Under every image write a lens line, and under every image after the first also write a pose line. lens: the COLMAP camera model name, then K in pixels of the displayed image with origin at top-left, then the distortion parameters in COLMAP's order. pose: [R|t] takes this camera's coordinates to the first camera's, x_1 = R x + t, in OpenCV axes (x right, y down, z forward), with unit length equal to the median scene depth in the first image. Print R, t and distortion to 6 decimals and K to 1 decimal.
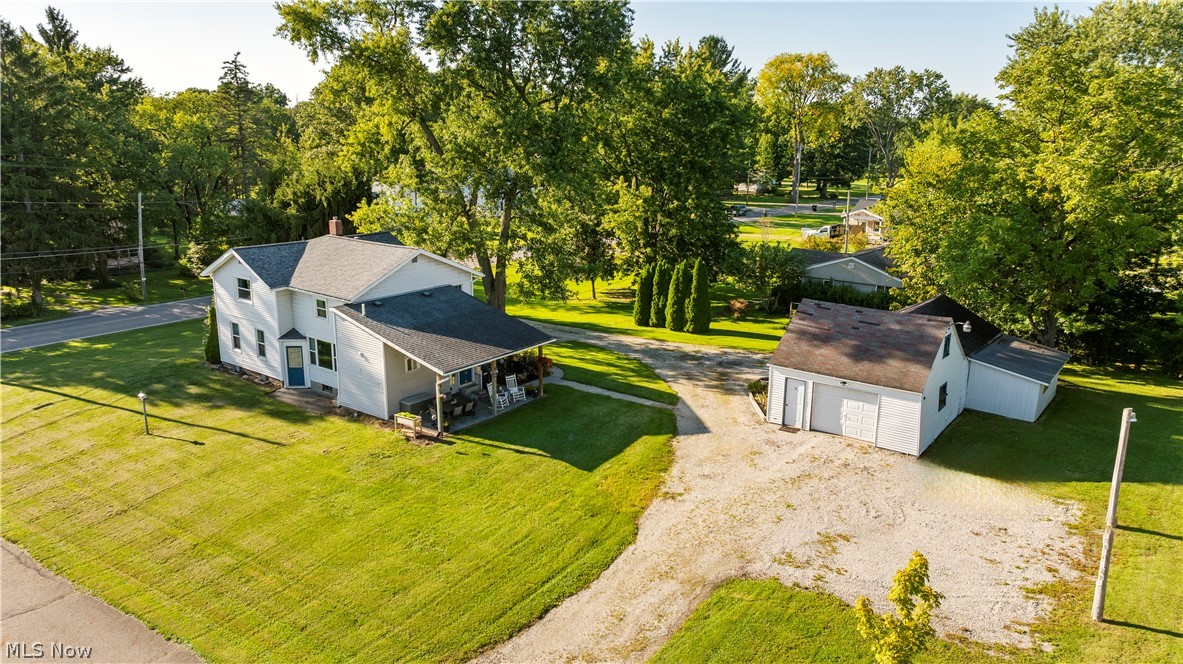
lens RADIAL K [[832.5, 0, 591.5], [0, 832.5, 332.0], [0, 0, 1]] dist [-0.021072, 0.002752]
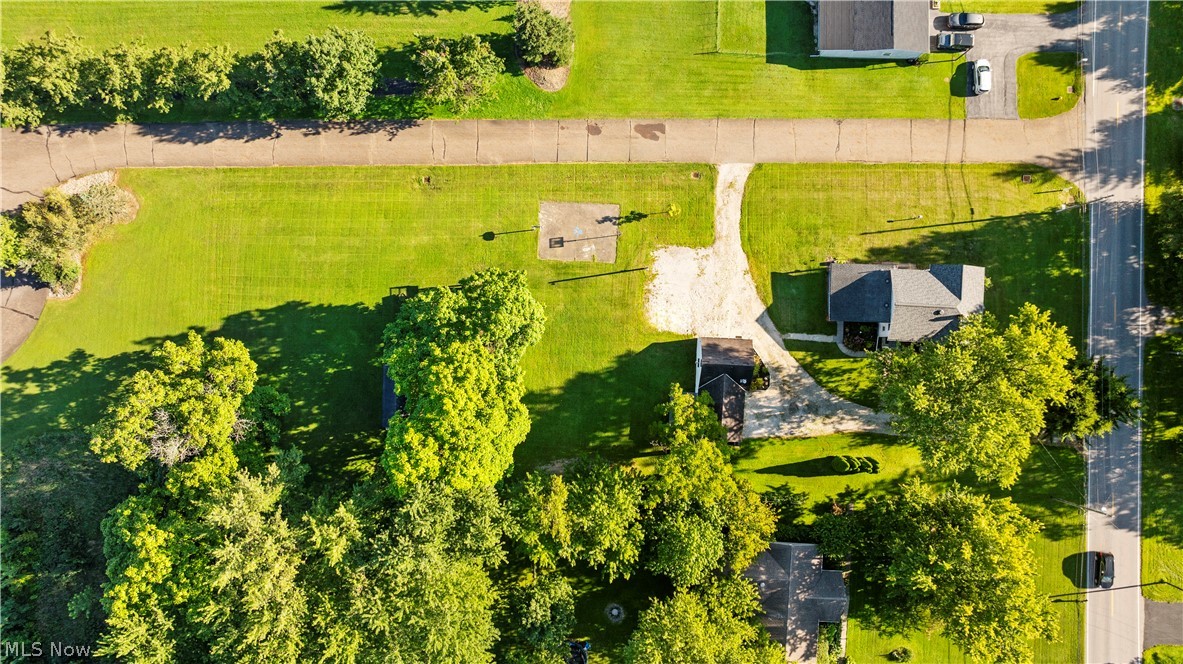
lens RADIAL K [[832.5, 0, 591.5], [0, 832.5, 332.0], [0, 0, 1]] dist [-0.021072, 0.002752]
pose [[-0.819233, 0.573238, -0.015997, 0.635778], [-0.148286, -0.184810, 0.971523, -2.445856], [0.553957, 0.798276, 0.236405, -0.023255]]
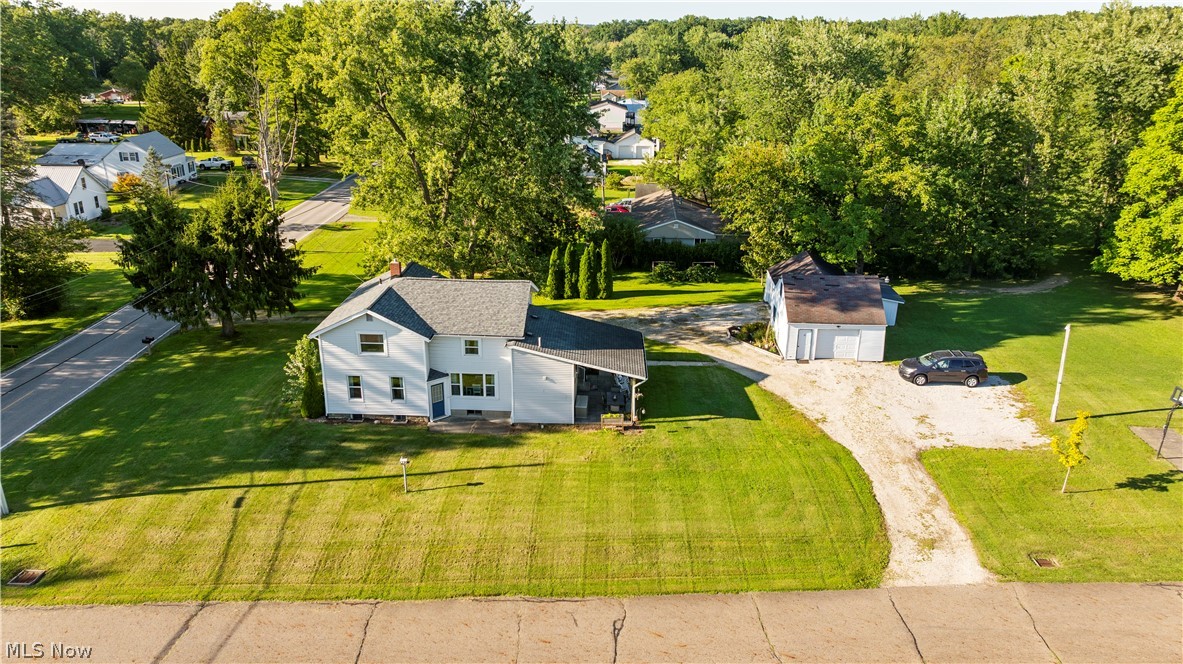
lens RADIAL K [[832.5, 0, 591.5], [0, 832.5, 332.0], [0, 0, 1]] dist [-0.021072, 0.002752]
pose [[0.813595, -0.200448, 0.545787, -0.818330], [0.134512, 0.978119, 0.158714, -0.210338], [-0.565659, -0.055714, 0.822755, -0.044200]]
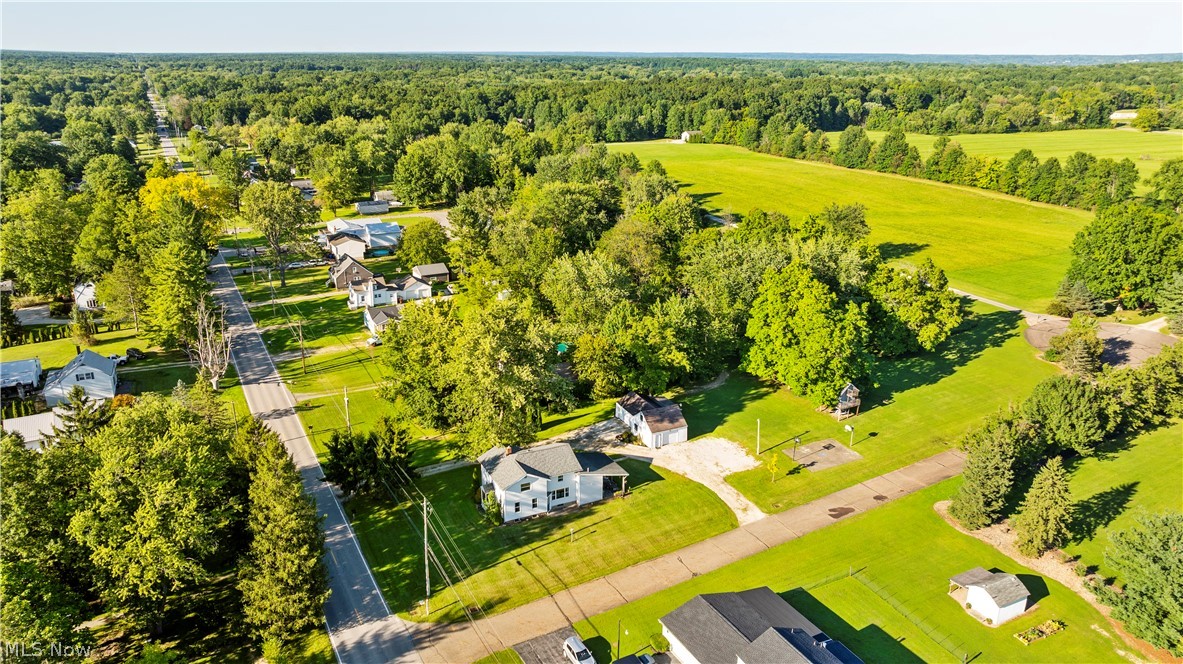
lens RADIAL K [[832.5, 0, 591.5], [0, 832.5, 332.0], [0, 0, 1]] dist [-0.021072, 0.002752]
pose [[0.431564, -0.293263, 0.853082, -2.489477], [0.207268, 0.952616, 0.222626, -1.081792], [-0.877948, 0.080739, 0.471899, -0.426533]]
